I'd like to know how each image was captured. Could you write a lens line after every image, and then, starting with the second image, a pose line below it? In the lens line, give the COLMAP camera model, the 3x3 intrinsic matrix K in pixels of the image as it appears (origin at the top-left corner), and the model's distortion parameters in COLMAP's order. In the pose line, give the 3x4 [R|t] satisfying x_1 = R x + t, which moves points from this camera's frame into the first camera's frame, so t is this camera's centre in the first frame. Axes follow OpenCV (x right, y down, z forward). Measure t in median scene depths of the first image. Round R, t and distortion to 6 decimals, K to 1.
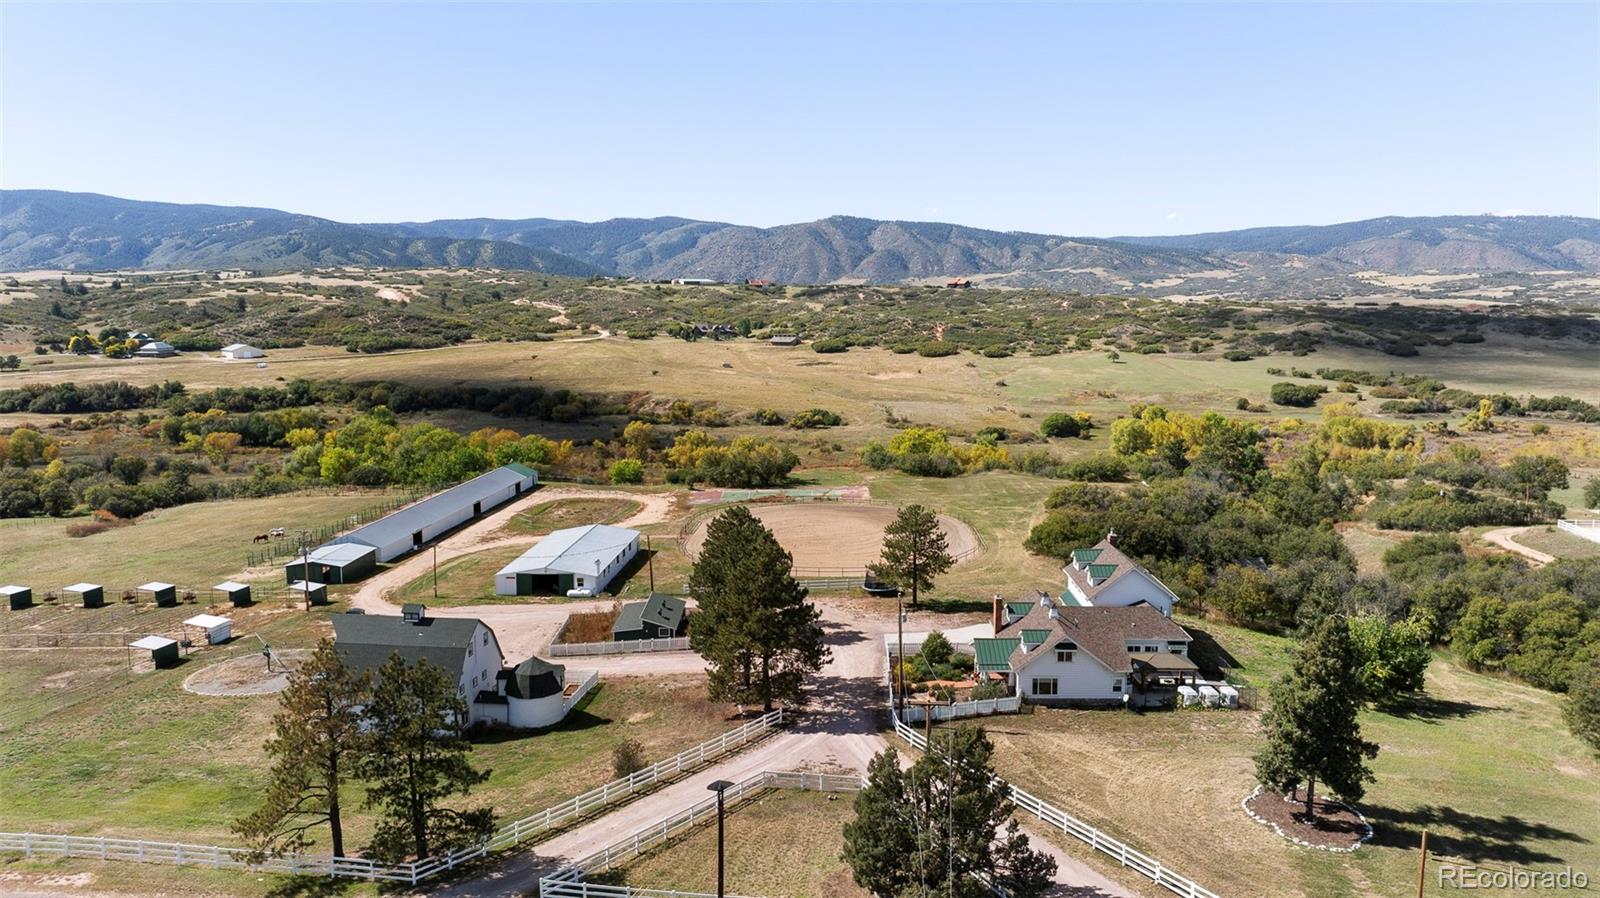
lens RADIAL K [[1137.6, 0, 792.8], [0, 1137.6, 446.2], [0, 0, 1]] dist [-0.015567, 0.002049]
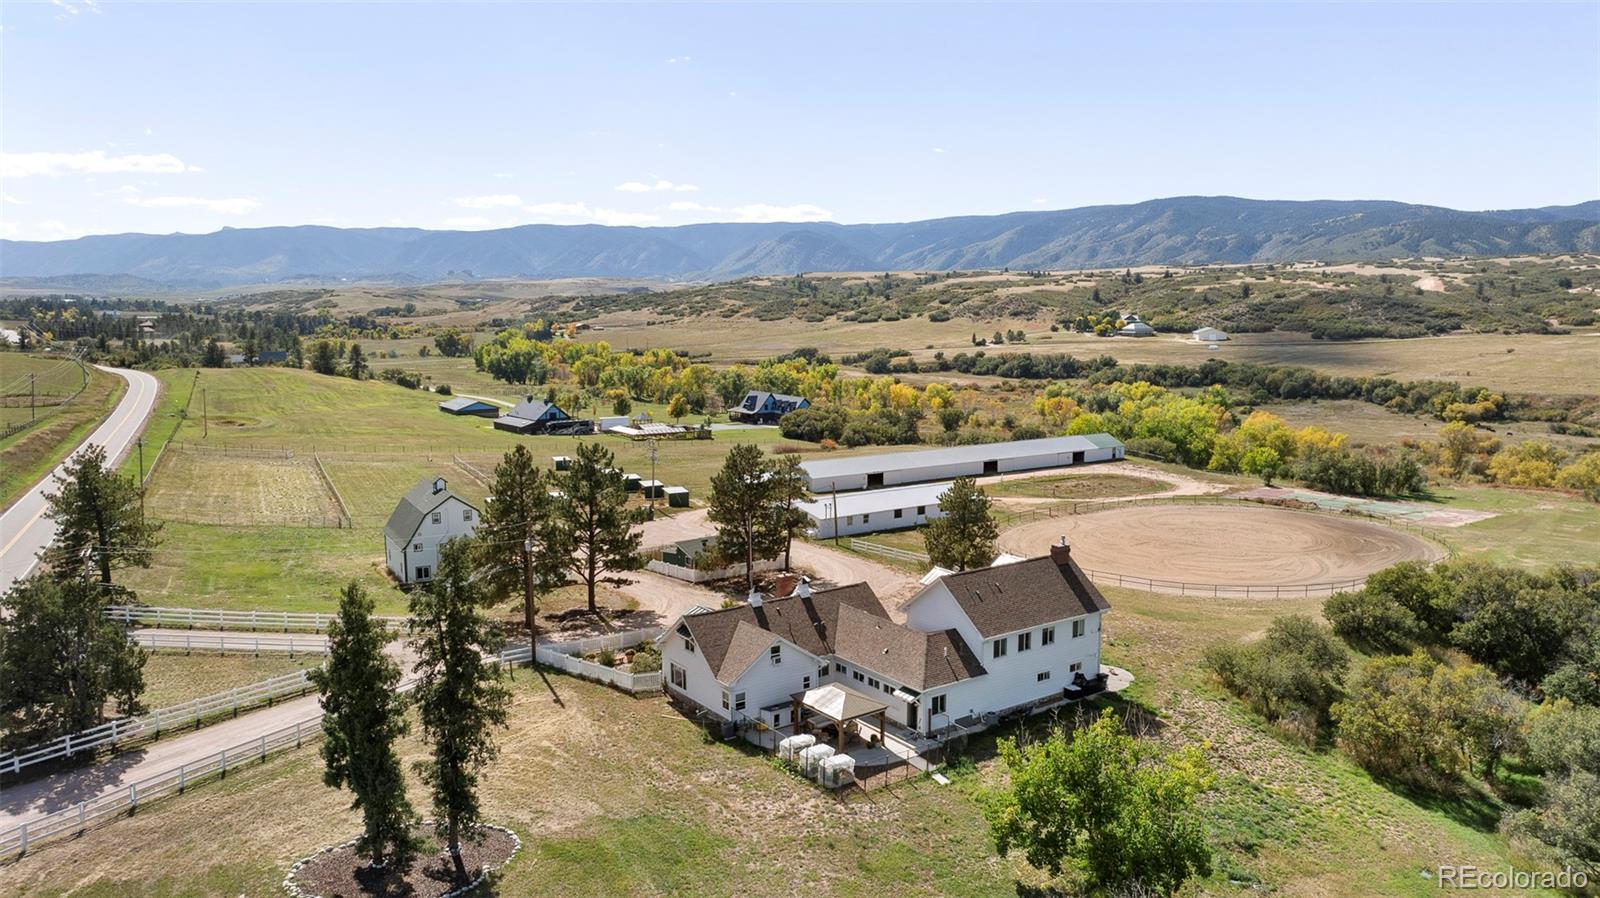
lens RADIAL K [[1137.6, 0, 792.8], [0, 1137.6, 446.2], [0, 0, 1]] dist [-0.015567, 0.002049]
pose [[0.599008, 0.106841, -0.793583, 0.108029], [-0.104606, 0.993007, 0.054732, 0.000480], [0.793881, 0.050228, 0.605995, 0.070643]]
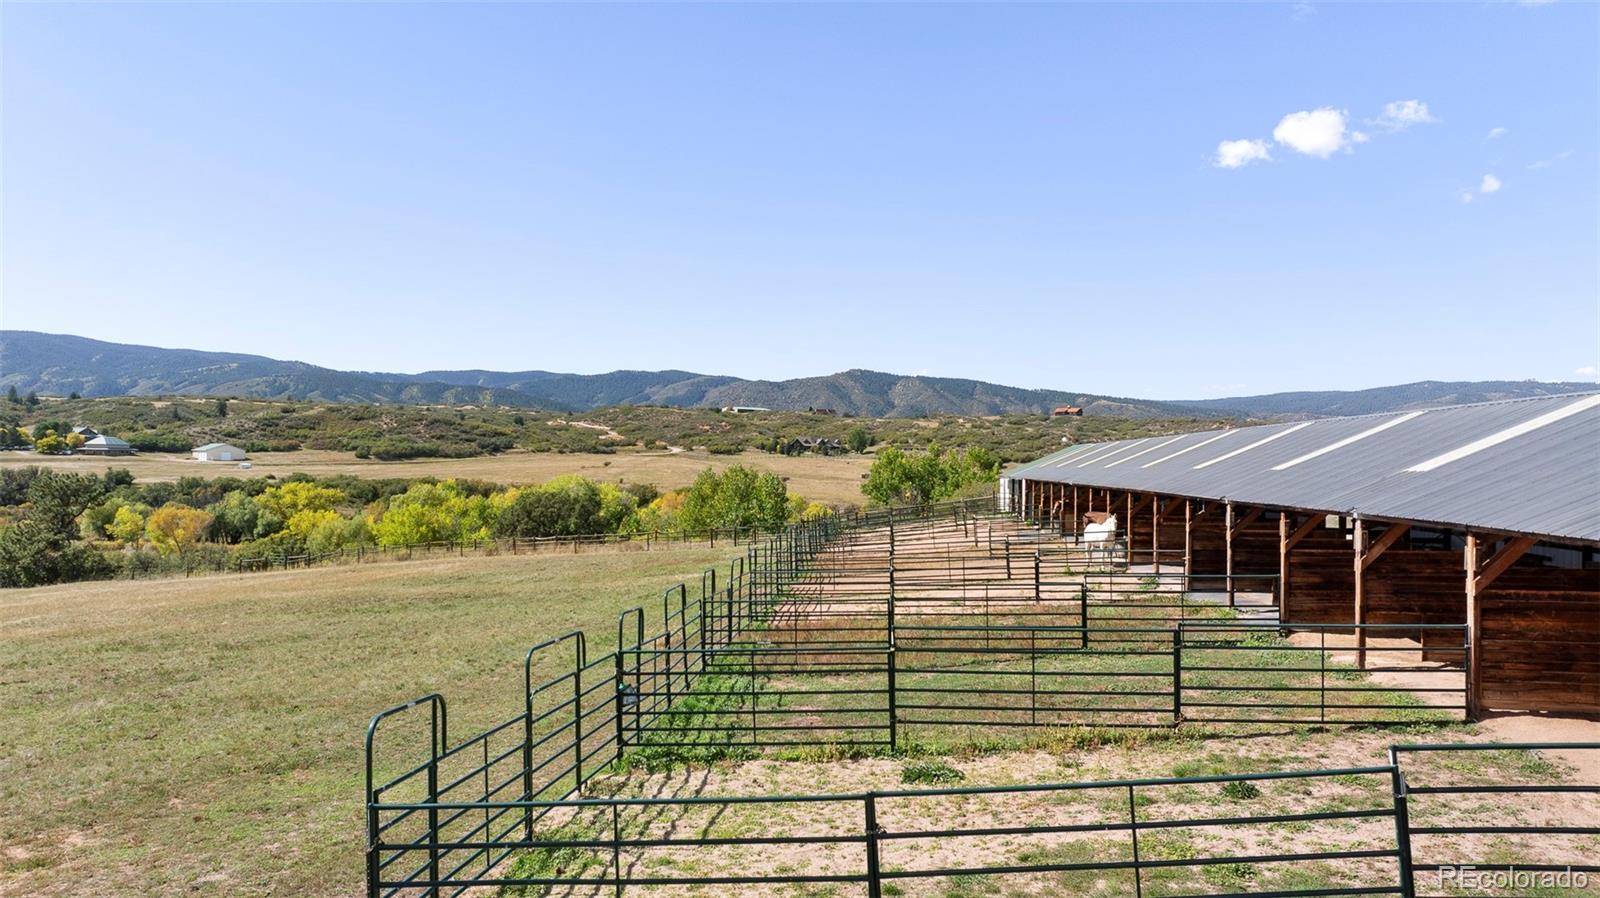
lens RADIAL K [[1137.6, 0, 792.8], [0, 1137.6, 446.2], [0, 0, 1]] dist [-0.015567, 0.002049]
pose [[0.999595, 0.019506, 0.020723, -0.103898], [-0.016154, 0.988386, -0.151105, 0.019850], [-0.023430, 0.150709, 0.988300, 0.212012]]
